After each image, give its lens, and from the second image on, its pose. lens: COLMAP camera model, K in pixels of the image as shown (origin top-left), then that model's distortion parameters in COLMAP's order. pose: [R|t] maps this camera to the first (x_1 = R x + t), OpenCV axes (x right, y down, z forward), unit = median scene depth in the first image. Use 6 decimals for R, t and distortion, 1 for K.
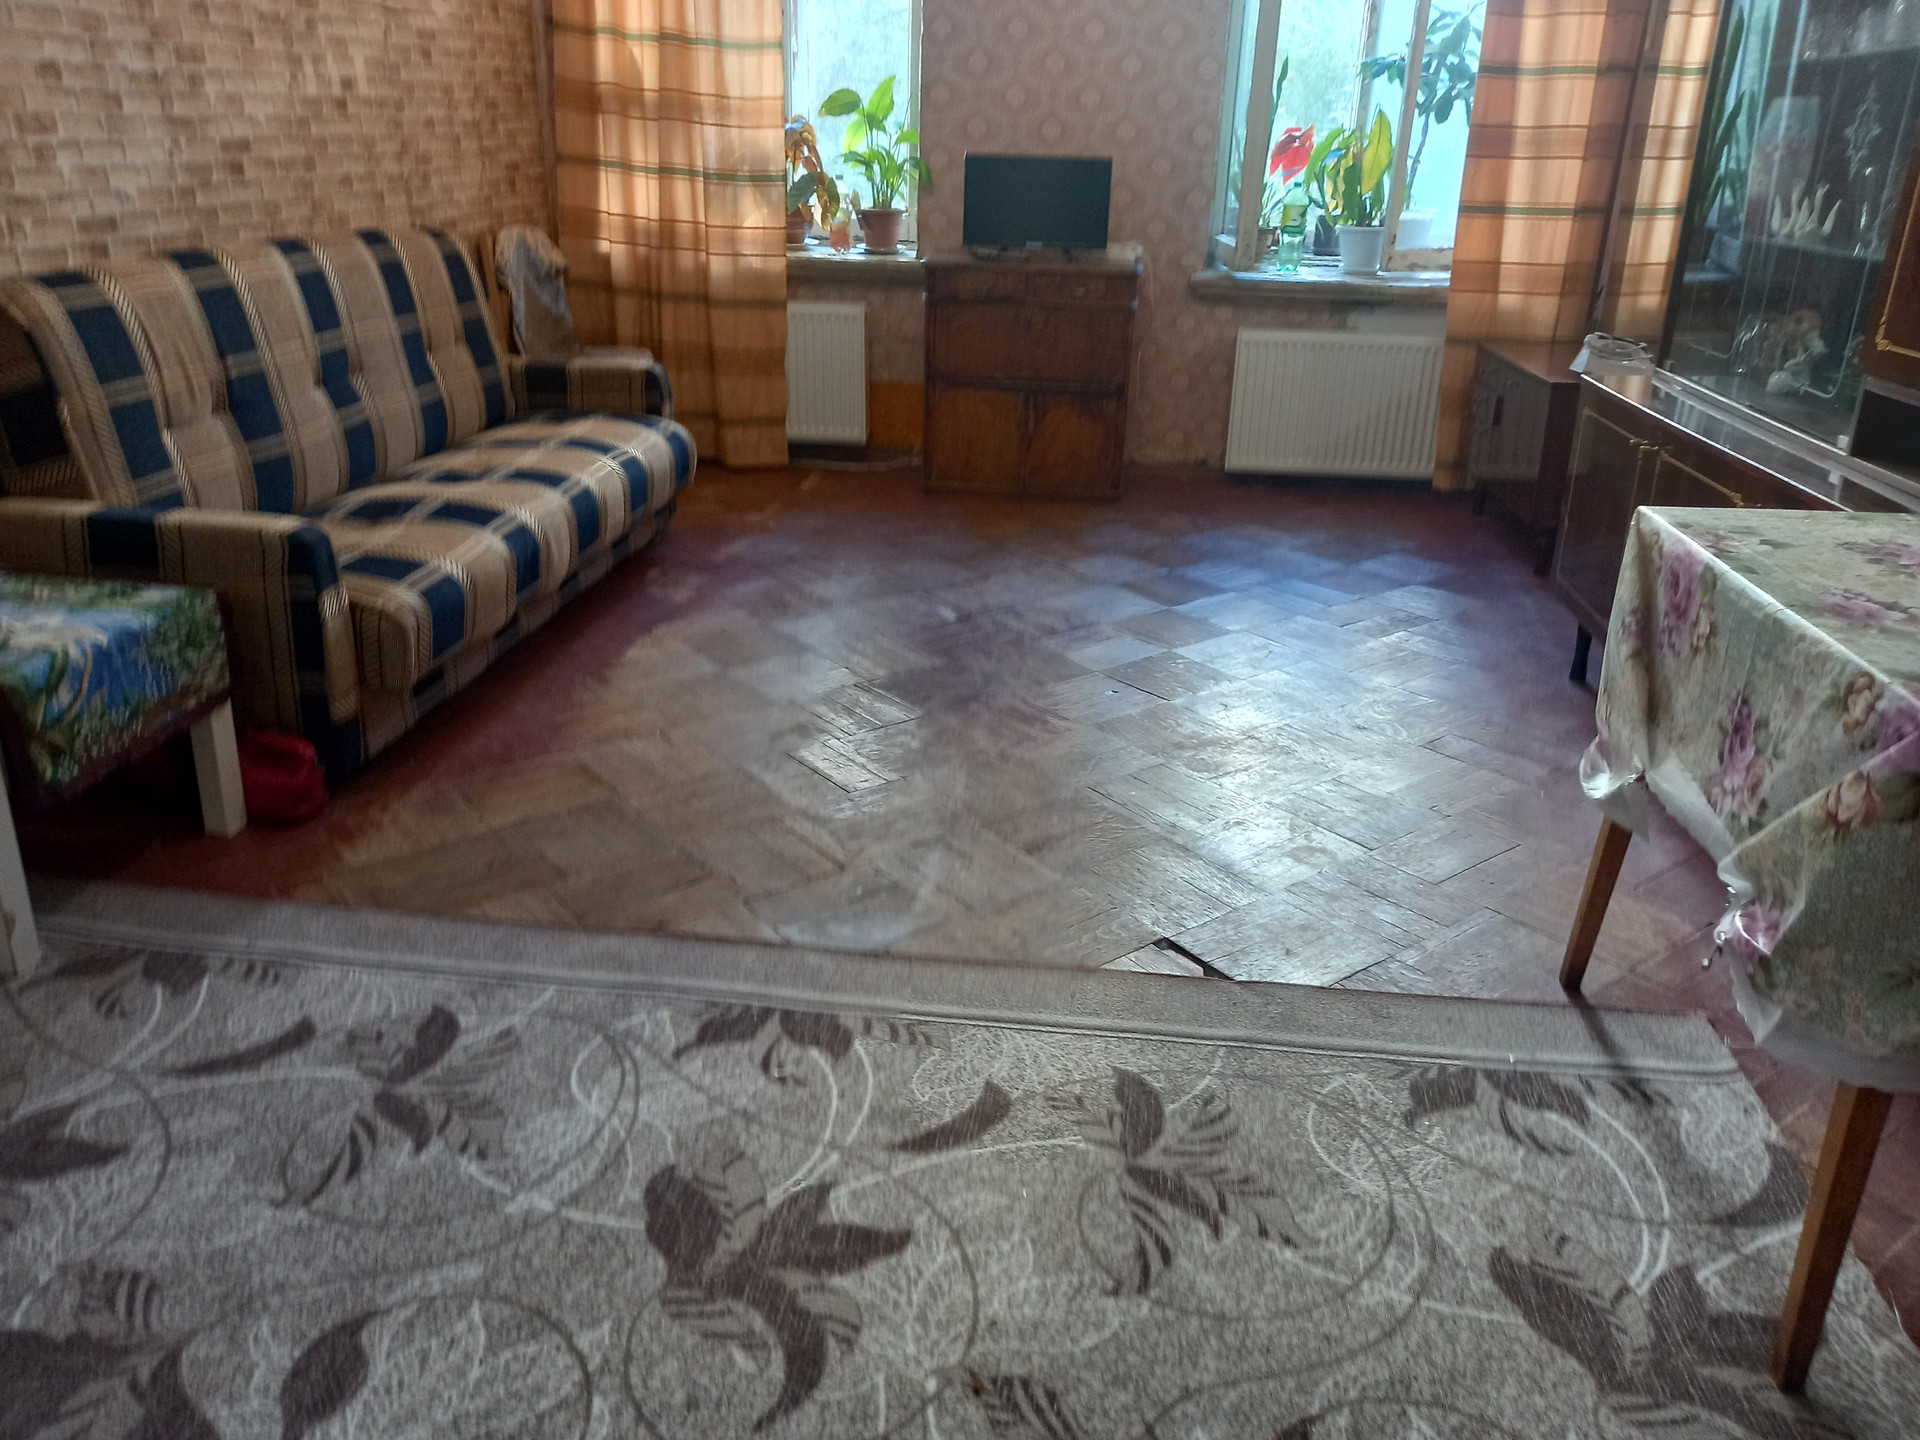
lens RADIAL K [[1425.2, 0, 947.2], [0, 1425.2, 700.6], [0, 0, 1]] dist [0.056330, -0.068301]
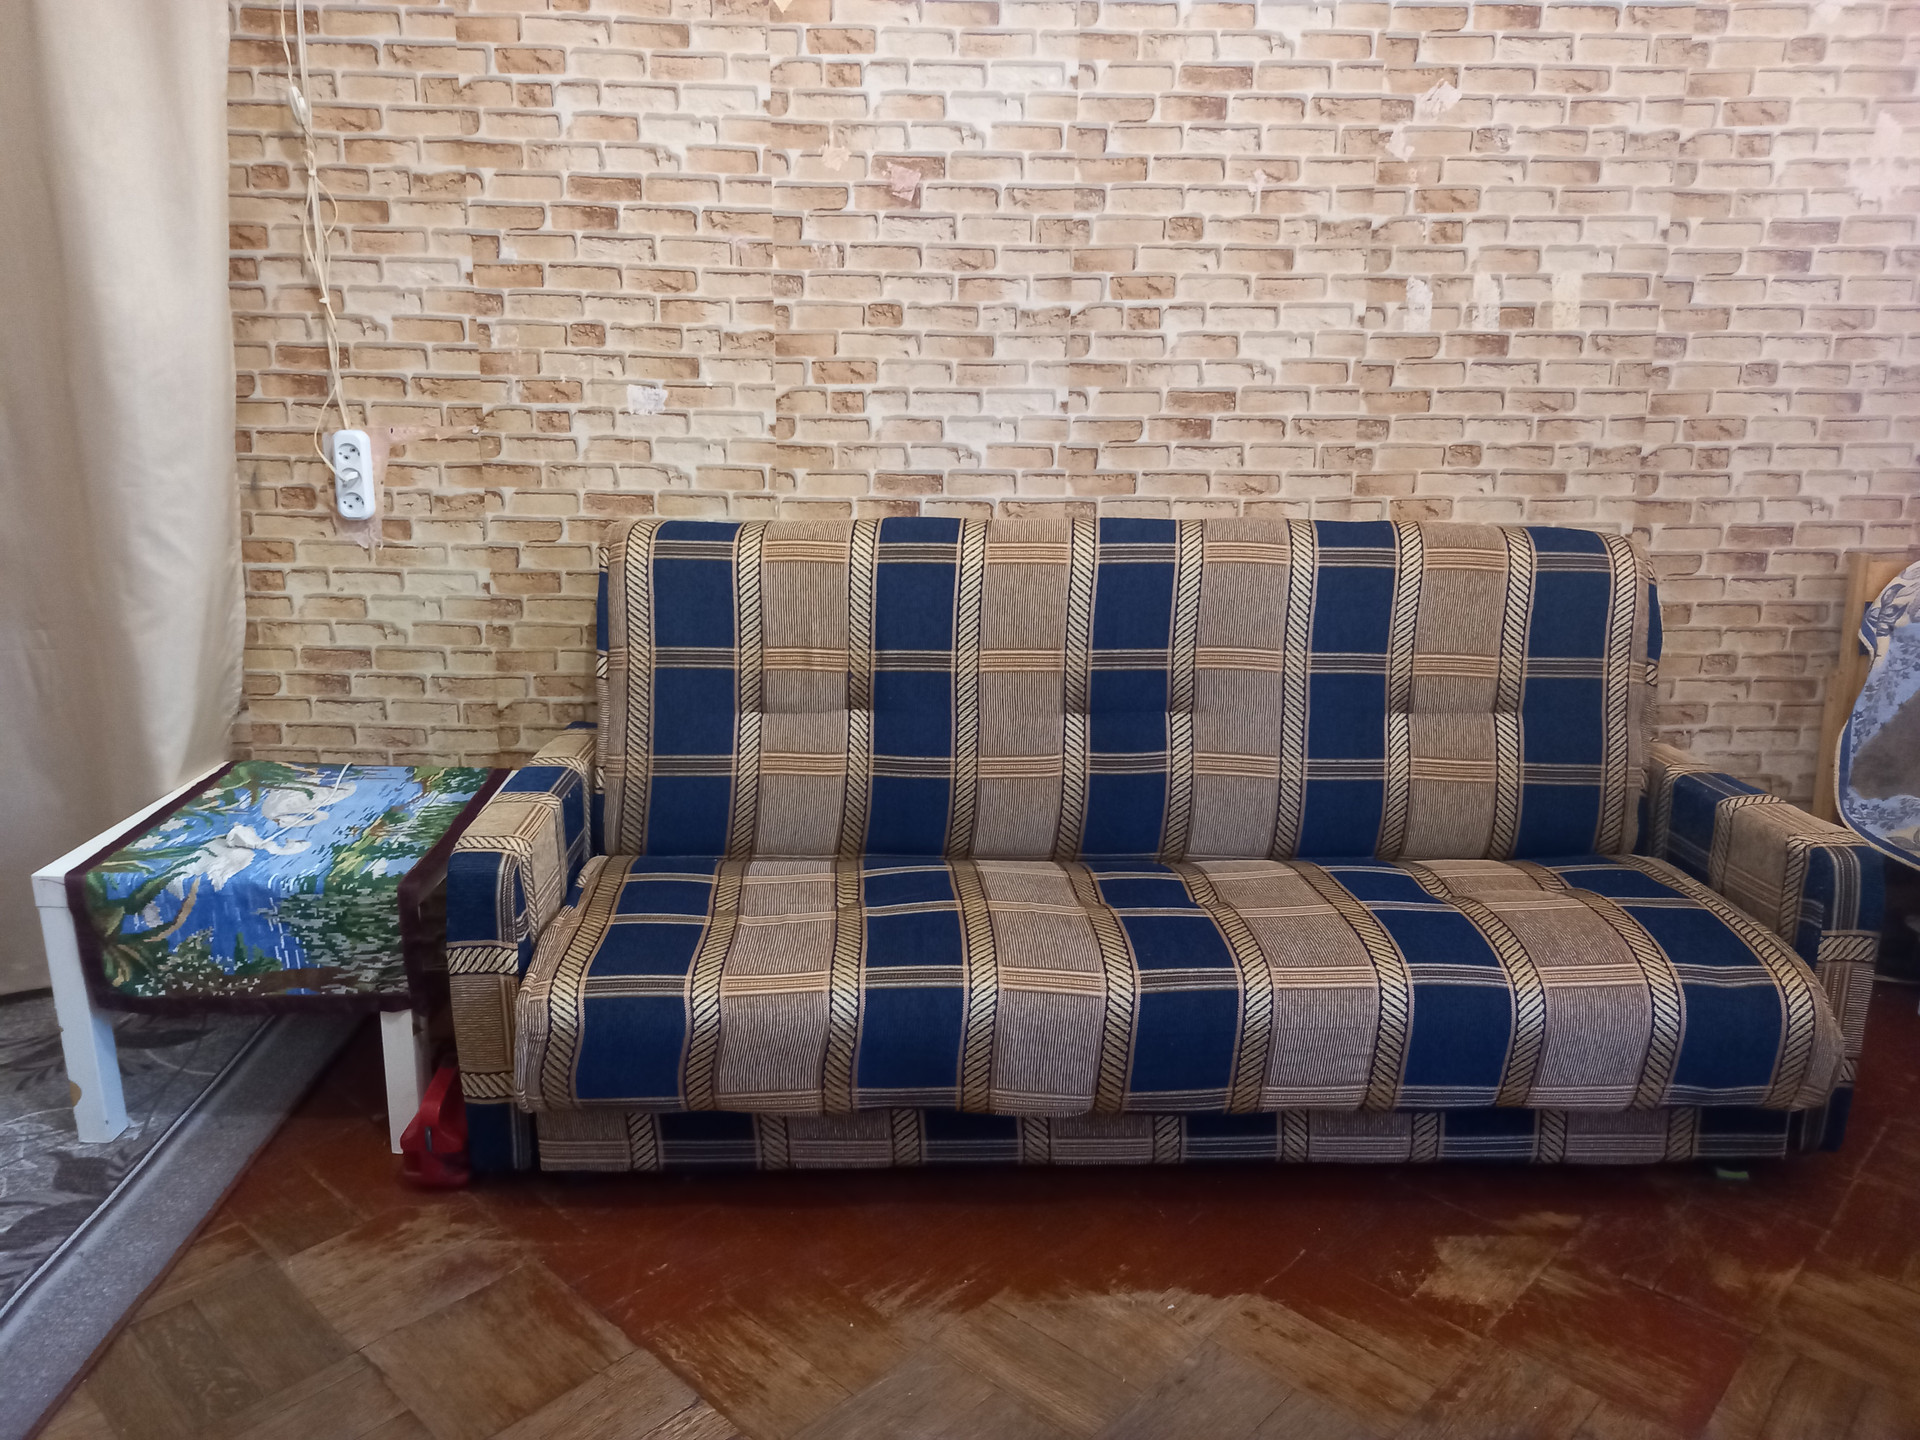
lens RADIAL K [[1421.3, 0, 959.4], [0, 1421.3, 723.3], [0, 0, 1]] dist [0.040768, -0.052419]
pose [[0.173016, 0.228556, -0.958033, 0.211736], [-0.373246, 0.915366, 0.150970, -0.265704], [0.911457, 0.331462, 0.243680, 0.684652]]
